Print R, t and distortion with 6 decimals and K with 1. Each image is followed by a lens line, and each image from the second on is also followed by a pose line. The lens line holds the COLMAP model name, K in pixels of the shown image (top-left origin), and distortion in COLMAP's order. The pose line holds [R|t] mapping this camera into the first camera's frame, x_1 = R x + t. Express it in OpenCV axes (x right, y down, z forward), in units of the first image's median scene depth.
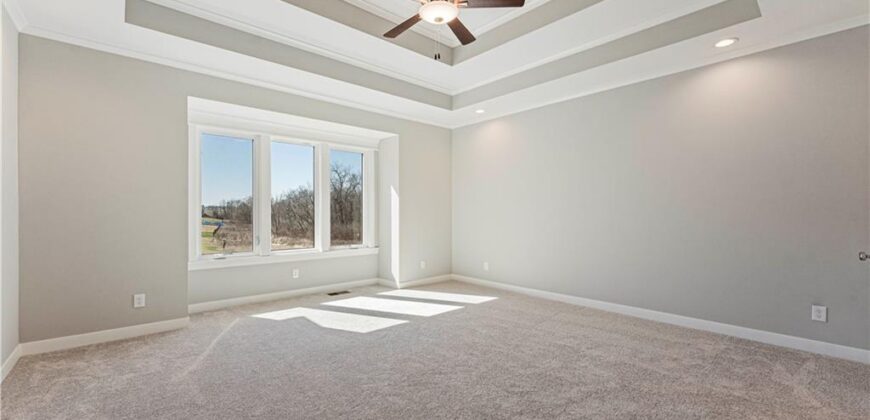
lens RADIAL K [[354.0, 0, 434.4], [0, 354.0, 213.2], [0, 0, 1]] dist [0.002275, -0.000199]
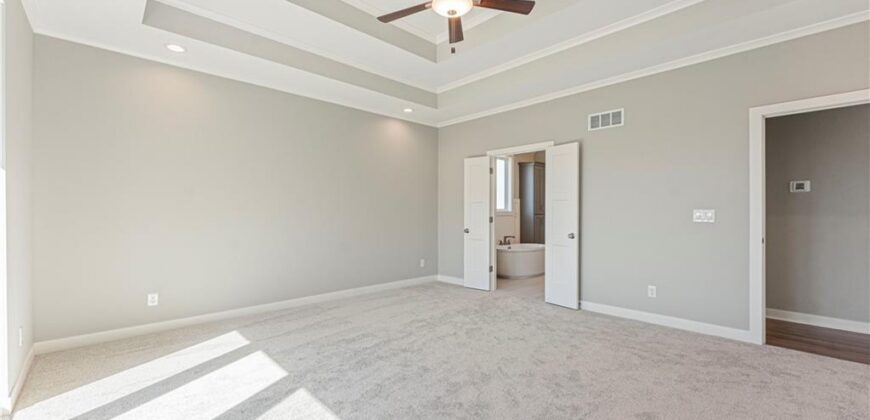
lens RADIAL K [[354.0, 0, 433.3], [0, 354.0, 210.3], [0, 0, 1]] dist [0.002275, -0.000199]
pose [[-0.033509, 0.004976, 0.999426, -0.679965], [-0.004608, 0.999976, -0.005133, -0.002772], [-0.999428, -0.004778, -0.033485, 0.763714]]
